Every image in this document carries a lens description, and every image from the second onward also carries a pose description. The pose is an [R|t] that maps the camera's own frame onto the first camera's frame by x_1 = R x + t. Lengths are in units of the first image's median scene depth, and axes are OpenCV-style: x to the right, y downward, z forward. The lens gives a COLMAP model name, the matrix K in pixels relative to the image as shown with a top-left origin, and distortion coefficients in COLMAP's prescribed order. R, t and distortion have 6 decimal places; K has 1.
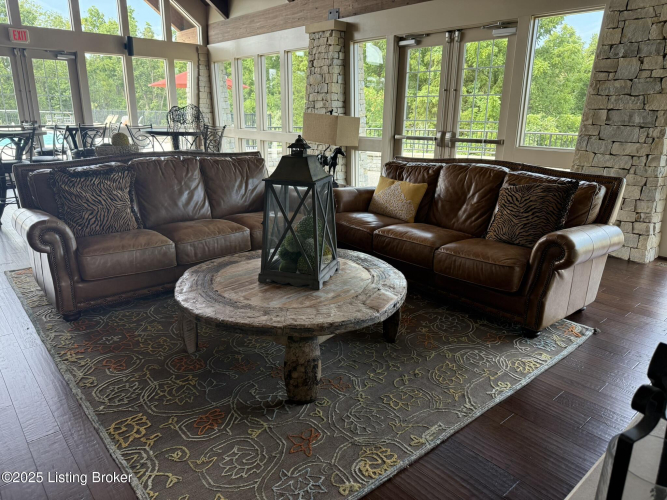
lens RADIAL K [[463.5, 0, 329.1], [0, 463.5, 250.0], [0, 0, 1]] dist [0.038210, -0.030198]
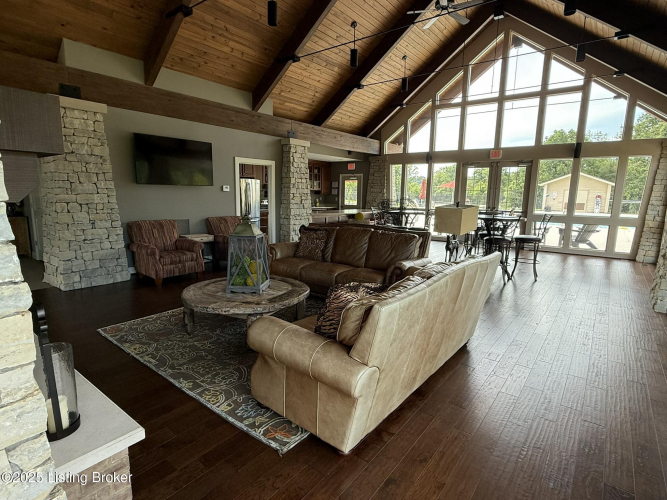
lens RADIAL K [[356.2, 0, 333.3], [0, 356.2, 248.7], [0, 0, 1]] dist [0.021026, -0.000067]
pose [[0.195023, 0.145191, -0.969993, 0.389934], [-0.293032, 0.952437, 0.083647, -0.089913], [0.936001, 0.267926, 0.228292, 0.275787]]
